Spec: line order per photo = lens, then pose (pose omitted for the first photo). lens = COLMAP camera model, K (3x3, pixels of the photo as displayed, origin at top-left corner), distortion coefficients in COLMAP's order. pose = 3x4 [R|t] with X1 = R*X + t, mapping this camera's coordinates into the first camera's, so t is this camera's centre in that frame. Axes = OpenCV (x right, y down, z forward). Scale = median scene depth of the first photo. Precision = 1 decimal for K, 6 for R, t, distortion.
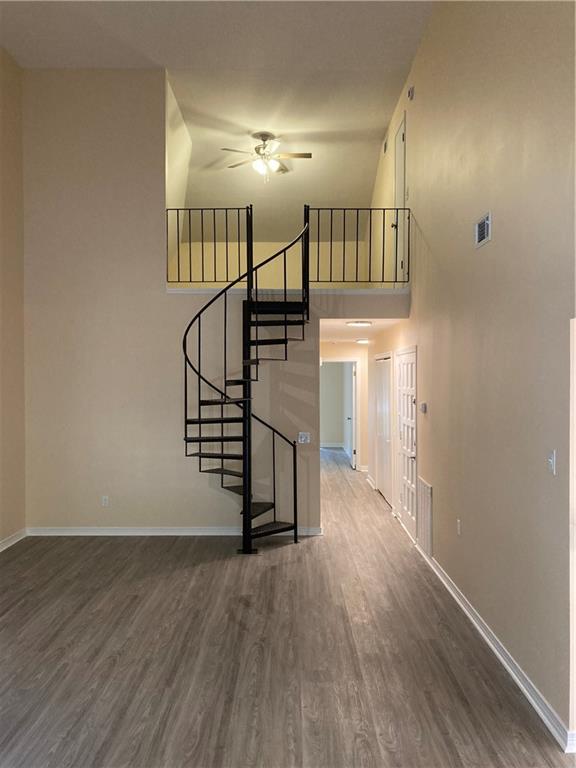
lens RADIAL K [[633.8, 0, 288.4], [0, 633.8, 386.2], [0, 0, 1]] dist [0.028098, -0.030091]
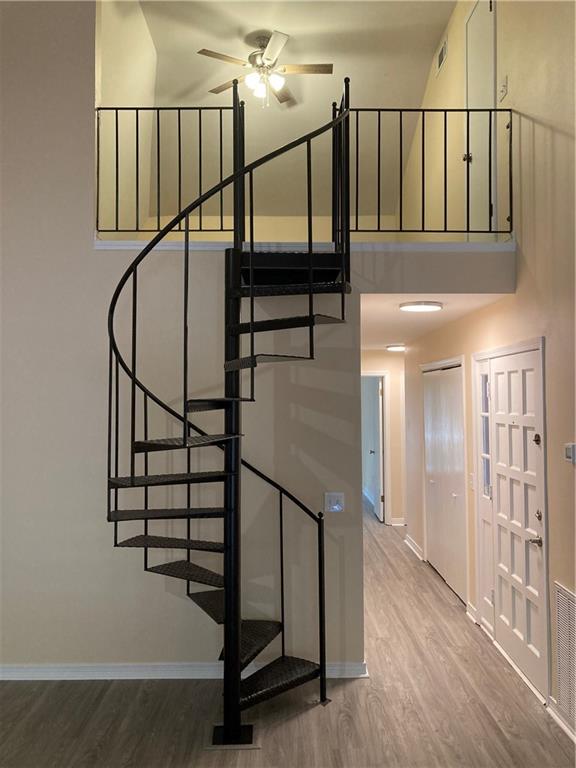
lens RADIAL K [[633.8, 0, 291.2], [0, 633.8, 382.0], [0, 0, 1]] dist [0.028098, -0.030091]
pose [[0.999875, -0.000374, 0.015817, -0.023710], [0.001028, 0.999143, -0.041379, -0.002652], [-0.015788, 0.041390, 0.999018, 0.444030]]
